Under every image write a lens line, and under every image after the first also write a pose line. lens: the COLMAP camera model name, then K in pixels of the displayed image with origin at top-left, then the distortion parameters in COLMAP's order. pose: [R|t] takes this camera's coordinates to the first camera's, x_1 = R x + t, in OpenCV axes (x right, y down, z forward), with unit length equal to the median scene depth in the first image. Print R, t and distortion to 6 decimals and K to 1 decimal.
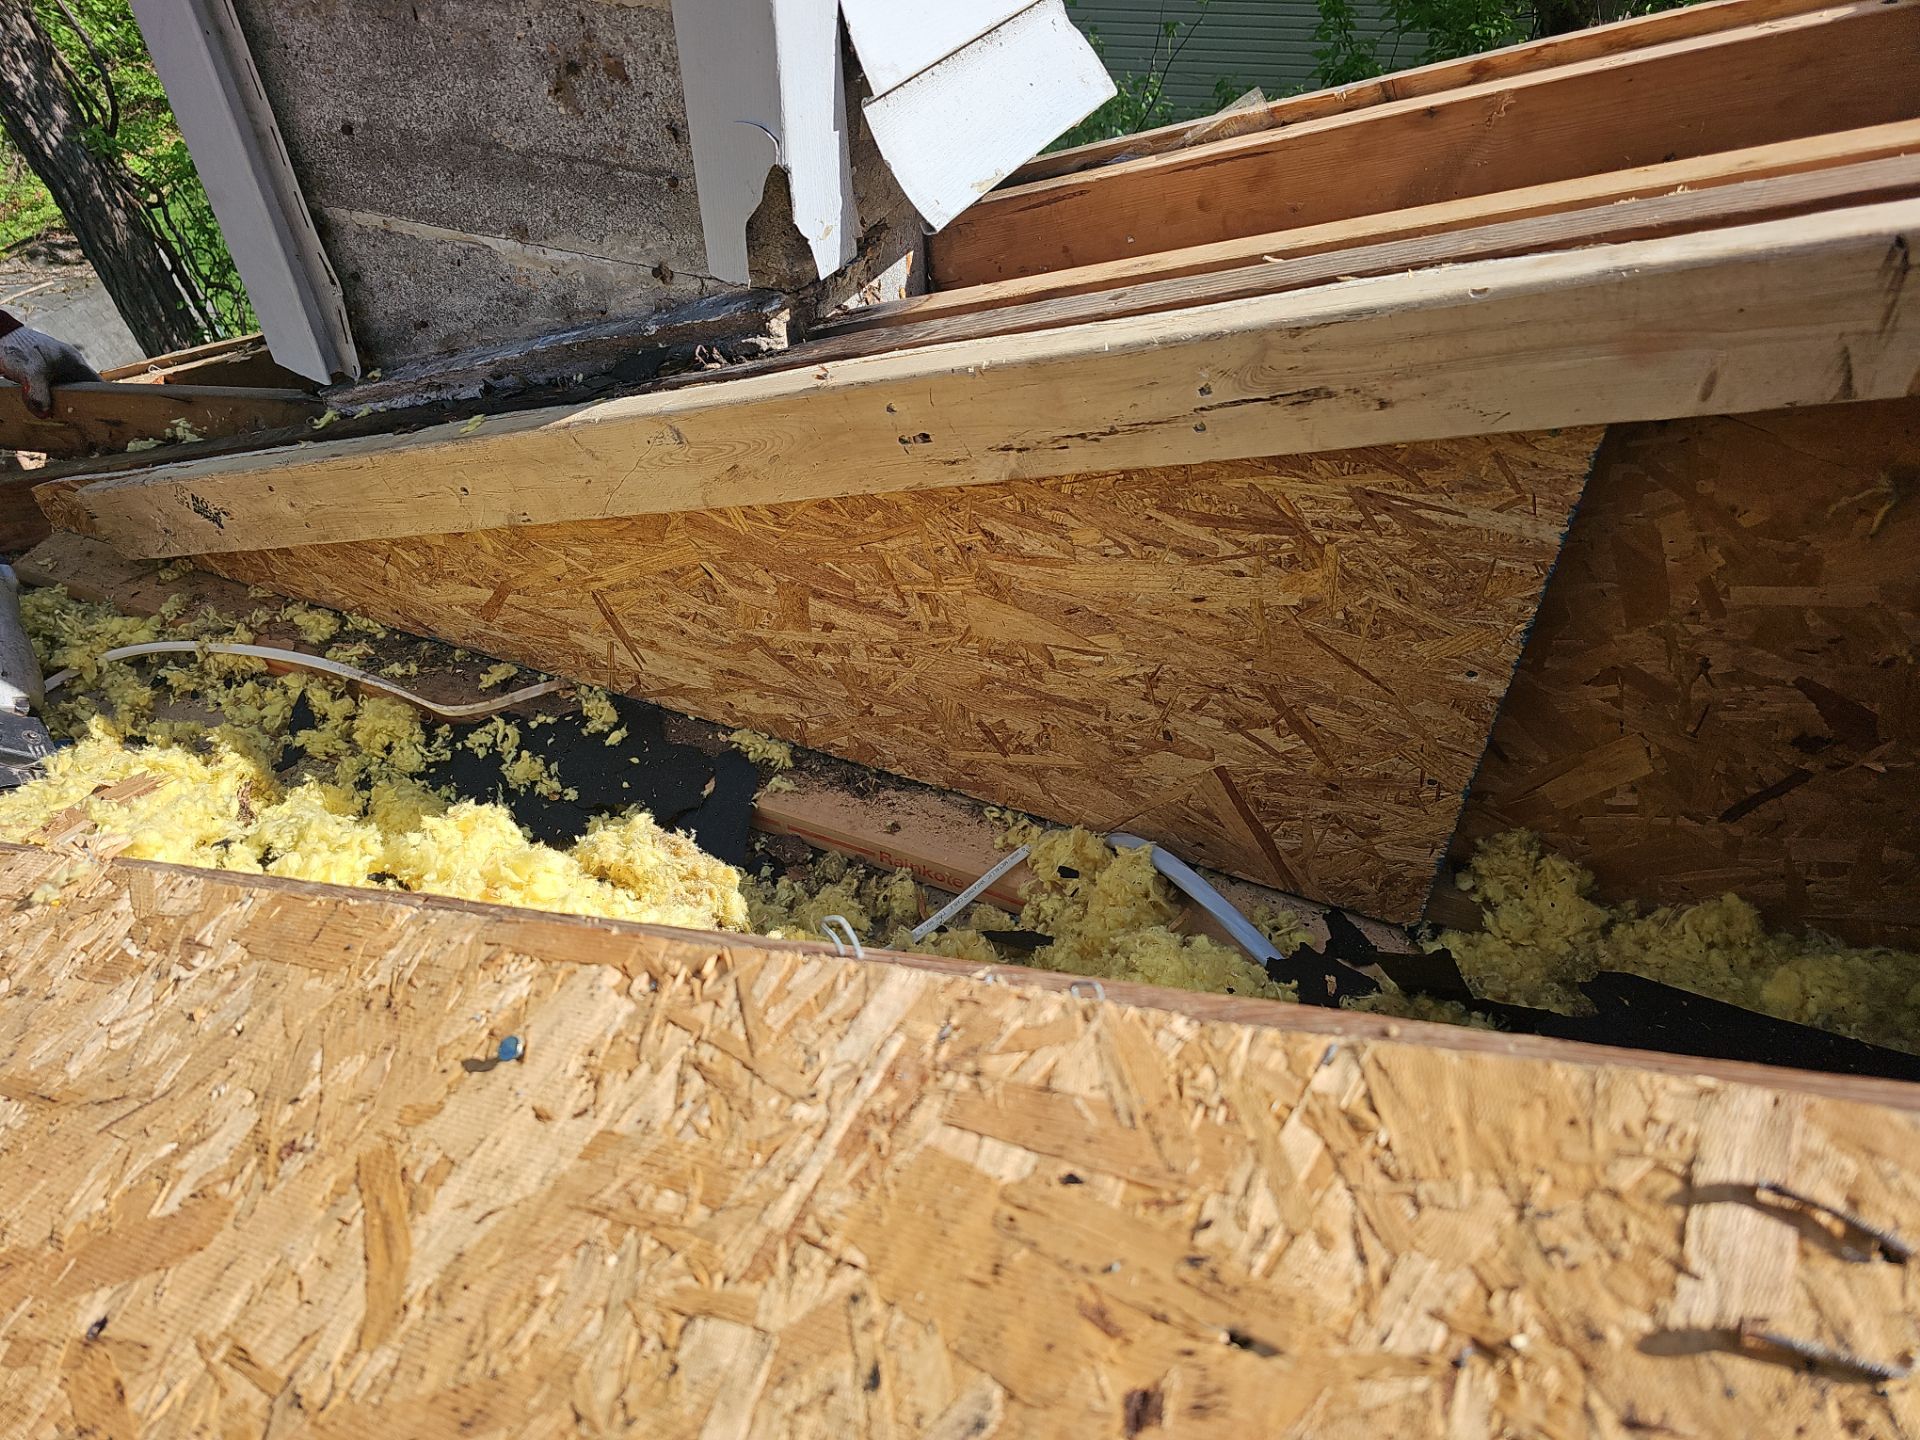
lens RADIAL K [[1257.3, 0, 967.3], [0, 1257.3, 766.4], [0, 0, 1]] dist [0.073334, -0.078585]
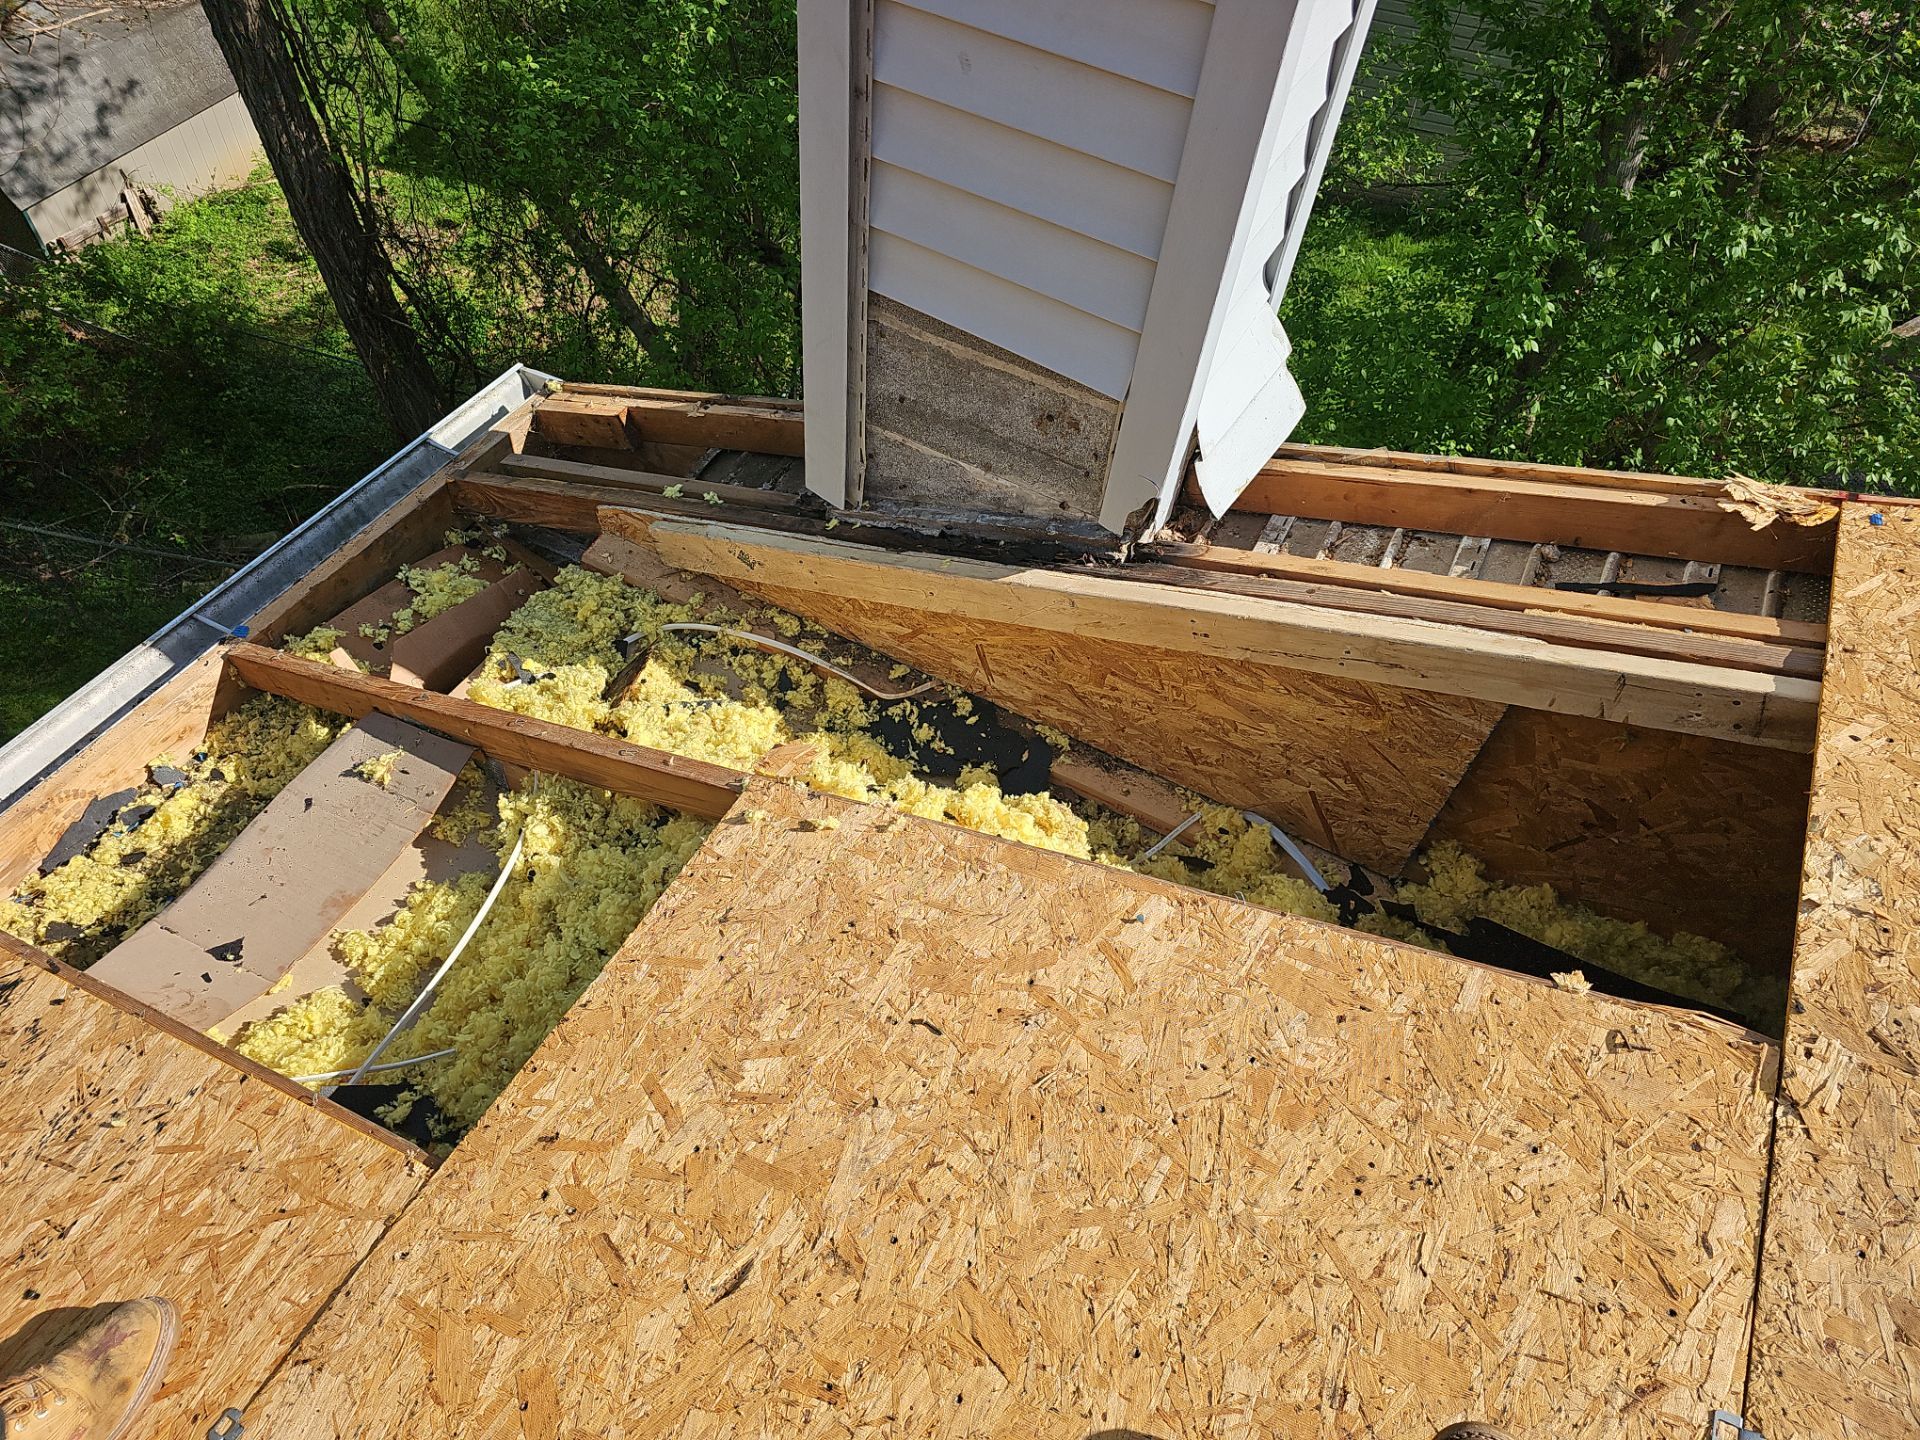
lens RADIAL K [[1257.3, 0, 967.3], [0, 1257.3, 766.4], [0, 0, 1]] dist [0.073334, -0.078585]
pose [[0.992927, 0.113668, 0.034285, -0.392738], [-0.117313, 0.983736, 0.136017, -0.233805], [-0.018267, -0.139077, 0.990113, -0.913410]]
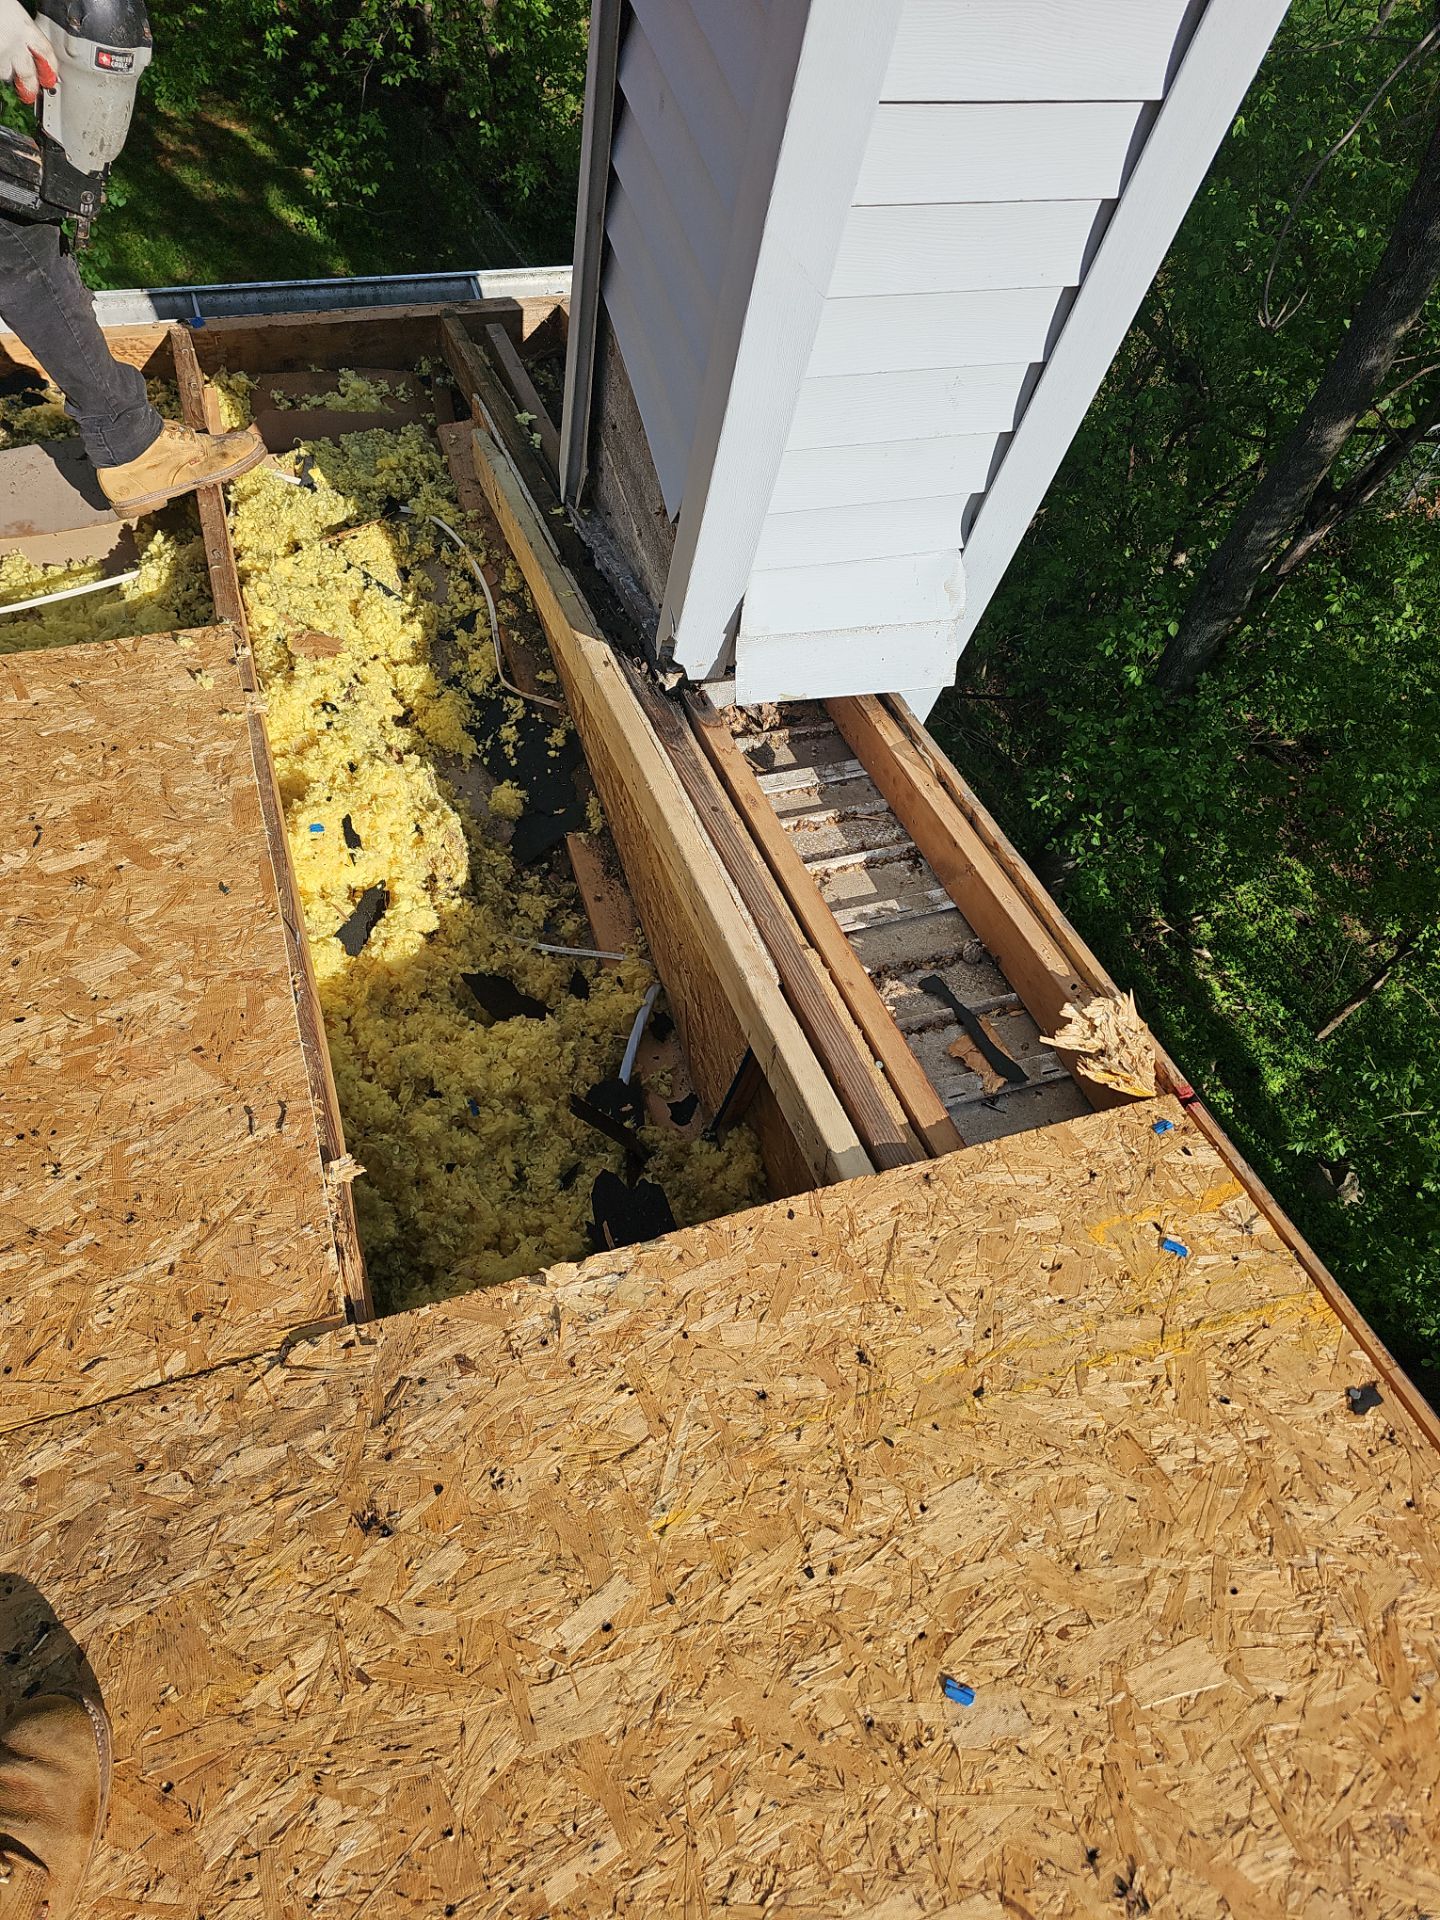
lens RADIAL K [[1257.3, 0, 720.0], [0, 1257.3, 960.0], [0, 0, 1]] dist [0.073334, -0.078585]
pose [[0.642067, 0.730691, -0.232037, 0.606942], [-0.644659, 0.678387, 0.352430, -0.722273], [0.414928, -0.076698, 0.906616, -0.680555]]
